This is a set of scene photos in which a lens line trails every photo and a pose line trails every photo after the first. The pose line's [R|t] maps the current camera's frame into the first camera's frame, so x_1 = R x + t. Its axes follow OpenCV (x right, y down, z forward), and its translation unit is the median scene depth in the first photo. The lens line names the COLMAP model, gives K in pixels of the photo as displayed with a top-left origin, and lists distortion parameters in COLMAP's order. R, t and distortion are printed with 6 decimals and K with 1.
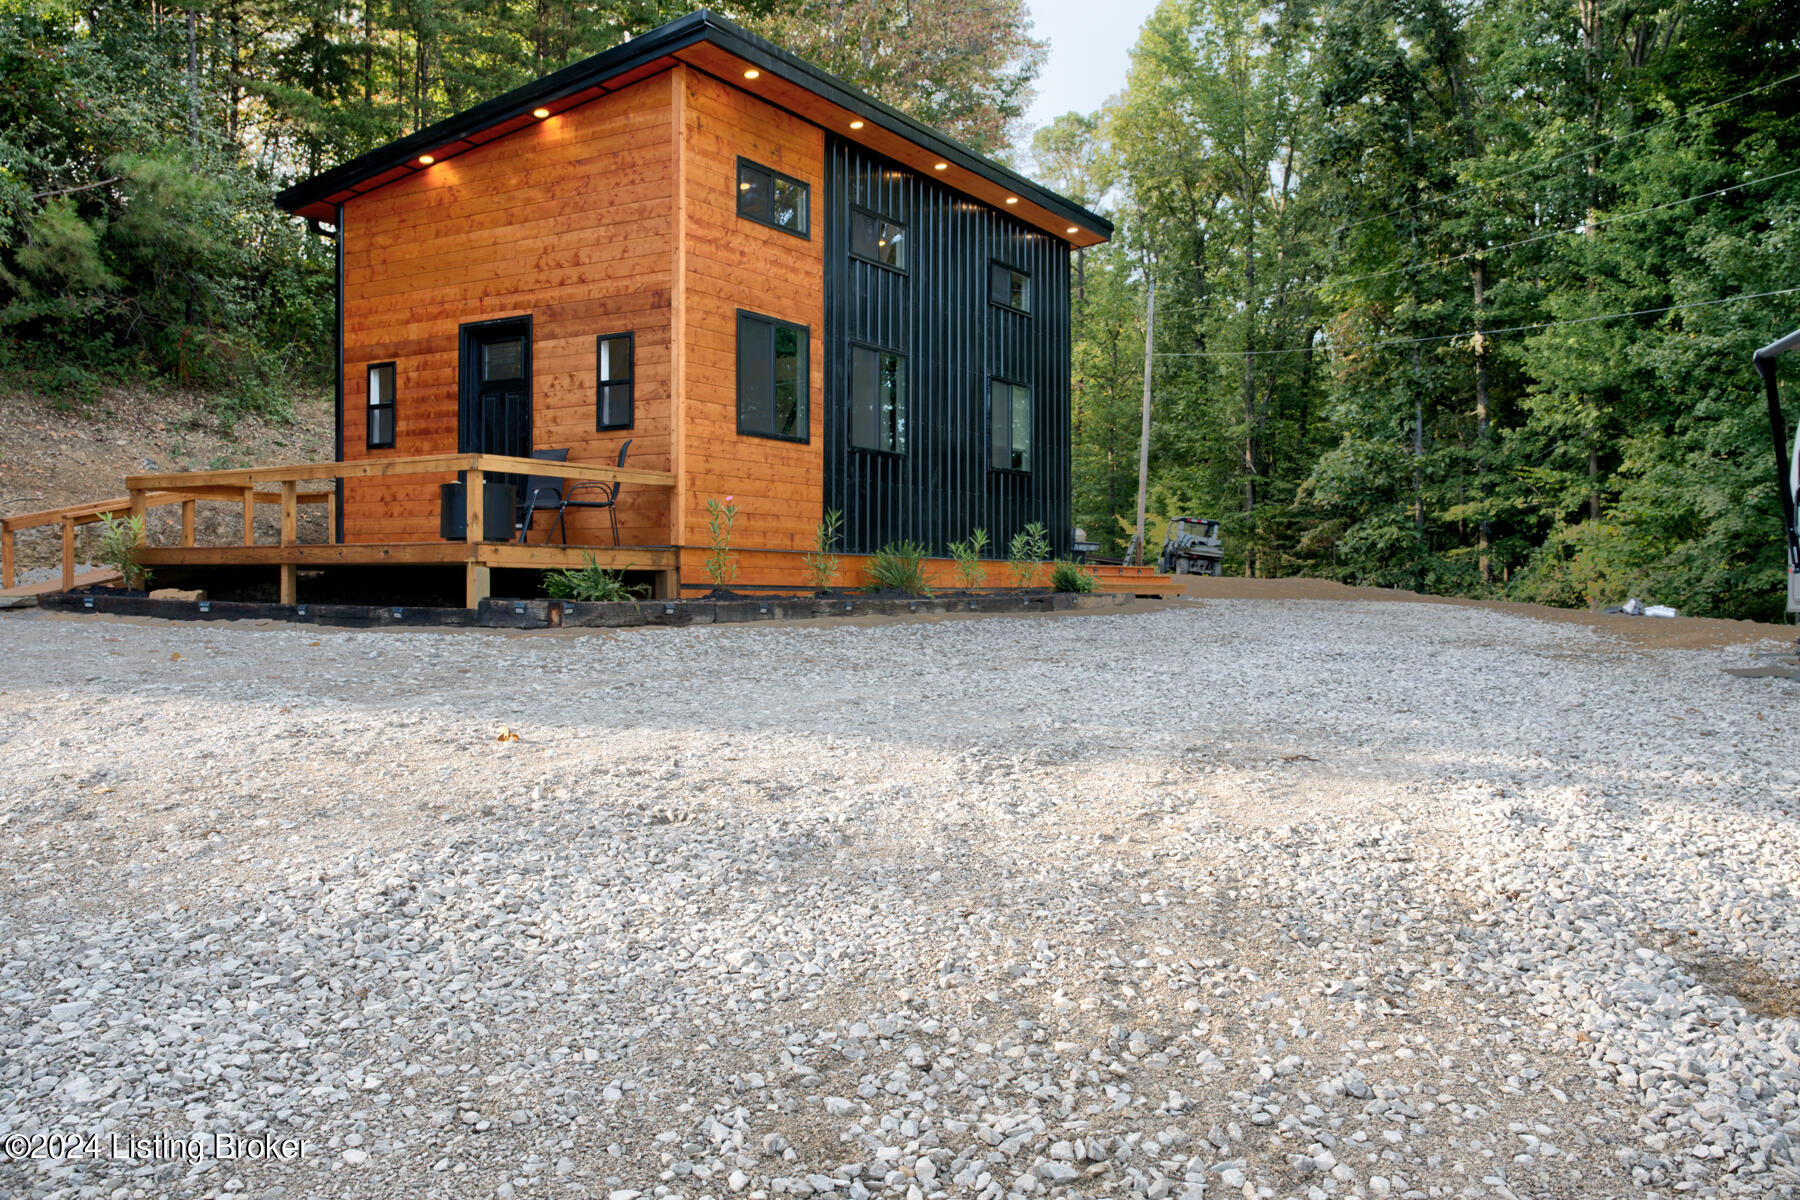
lens RADIAL K [[1498.2, 0, 897.4], [0, 1498.2, 589.6], [0, 0, 1]] dist [-0.036414, 0.012582]
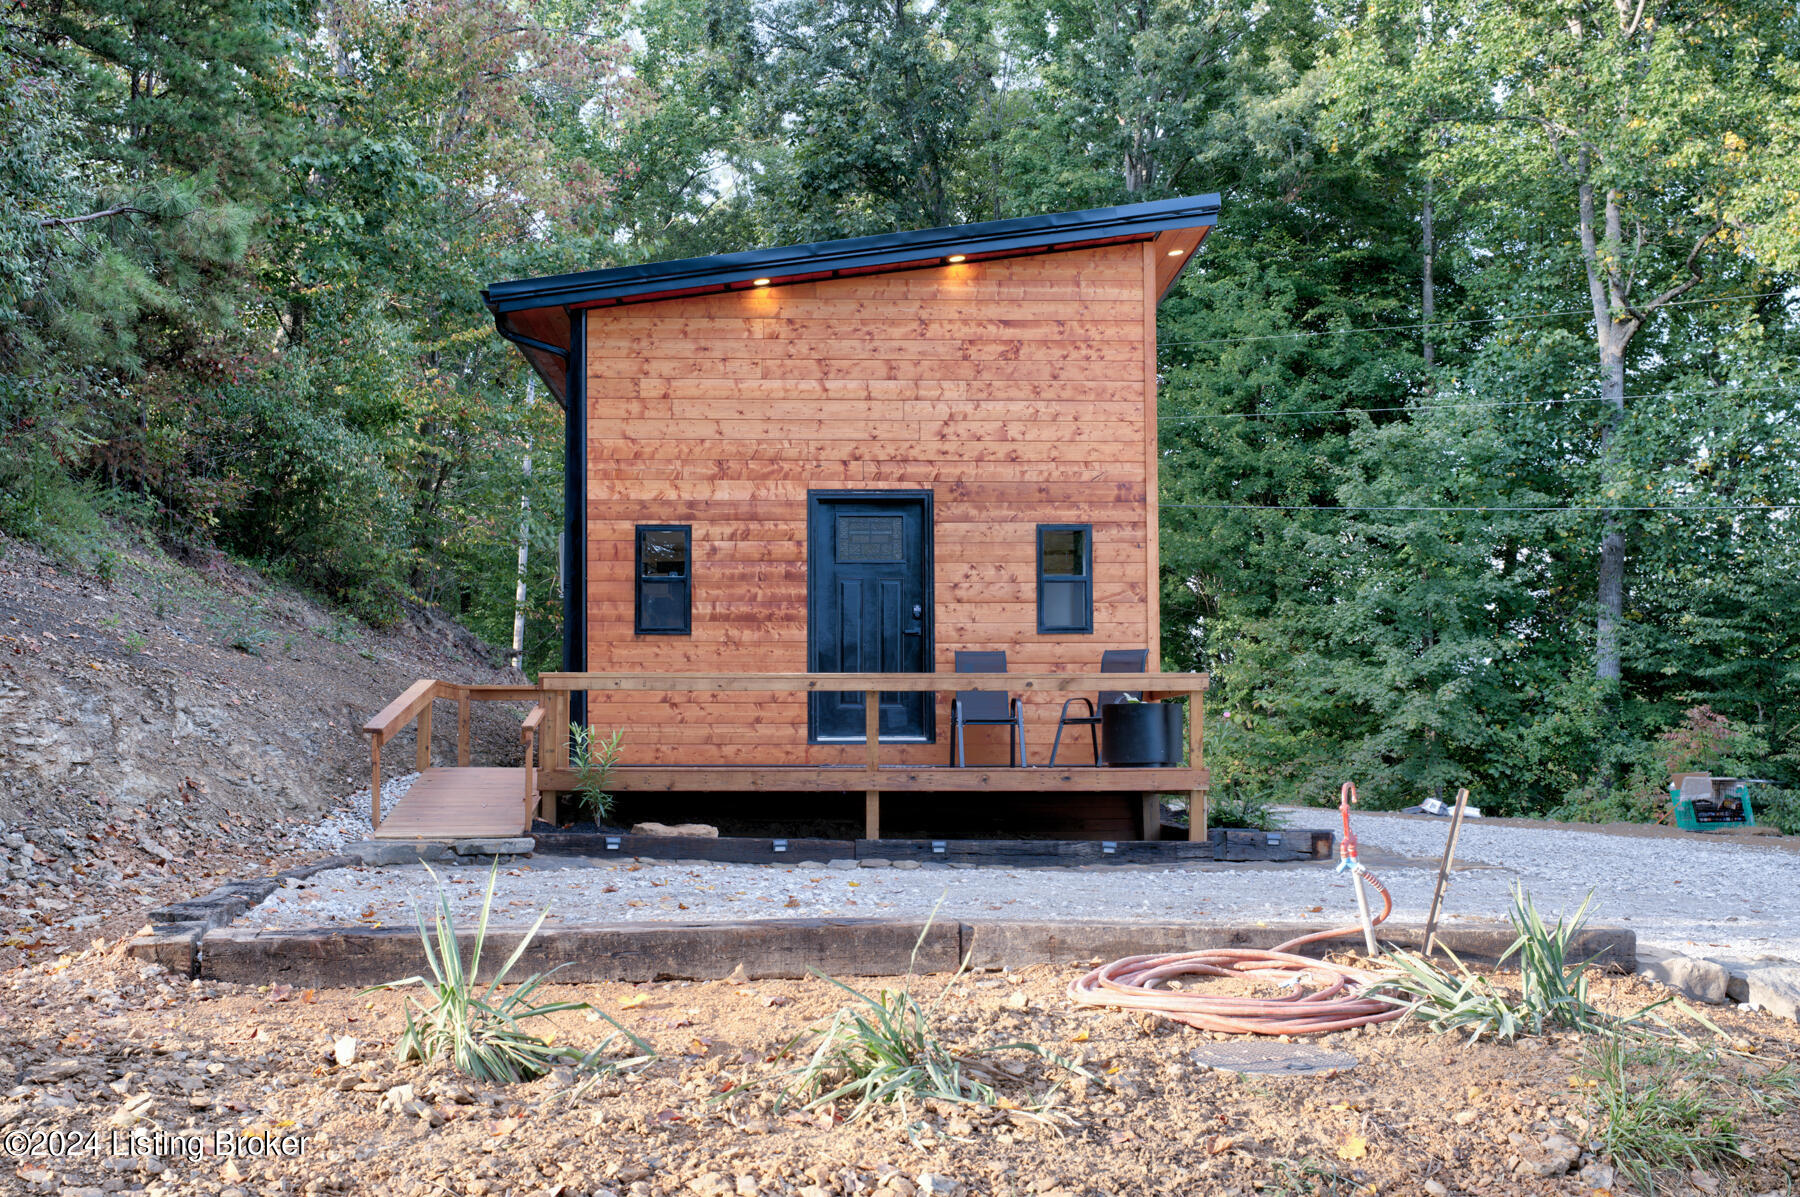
lens RADIAL K [[2213.1, 0, 899.5], [0, 2213.1, 603.1], [0, 0, 1]] dist [0.156706, 0.000000]
pose [[0.837035, 0.038353, 0.545803, -0.871261], [0.003523, 0.997142, -0.075472, -0.022868], [-0.547138, 0.065096, 0.834508, -0.035982]]
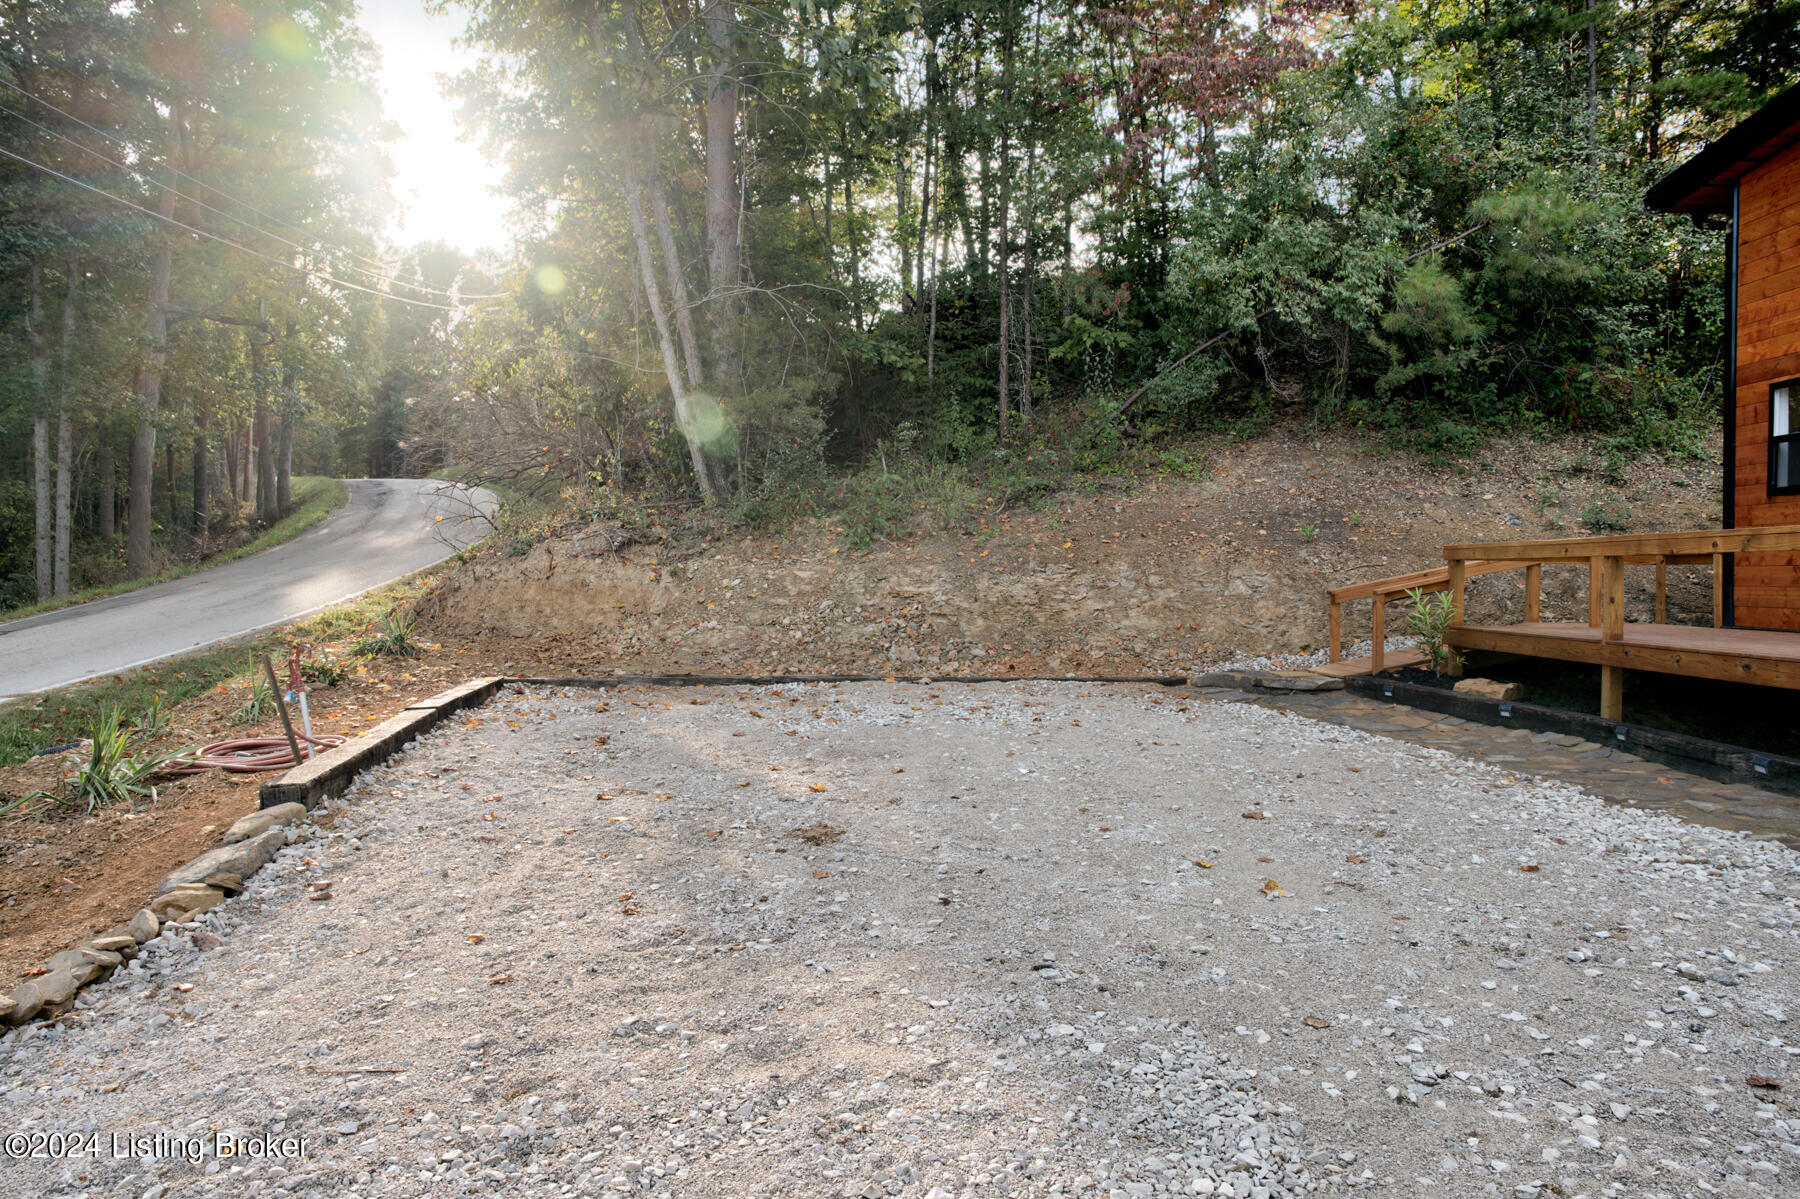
lens RADIAL K [[1210.4, 0, 894.7], [0, 1210.4, 581.4], [0, 0, 1]] dist [-0.012295, 0.012064]
pose [[0.519229, 0.005950, -0.854615, -0.060291], [-0.010993, 0.999940, 0.000283, -0.045348], [0.854565, 0.009247, 0.519263, 0.299026]]
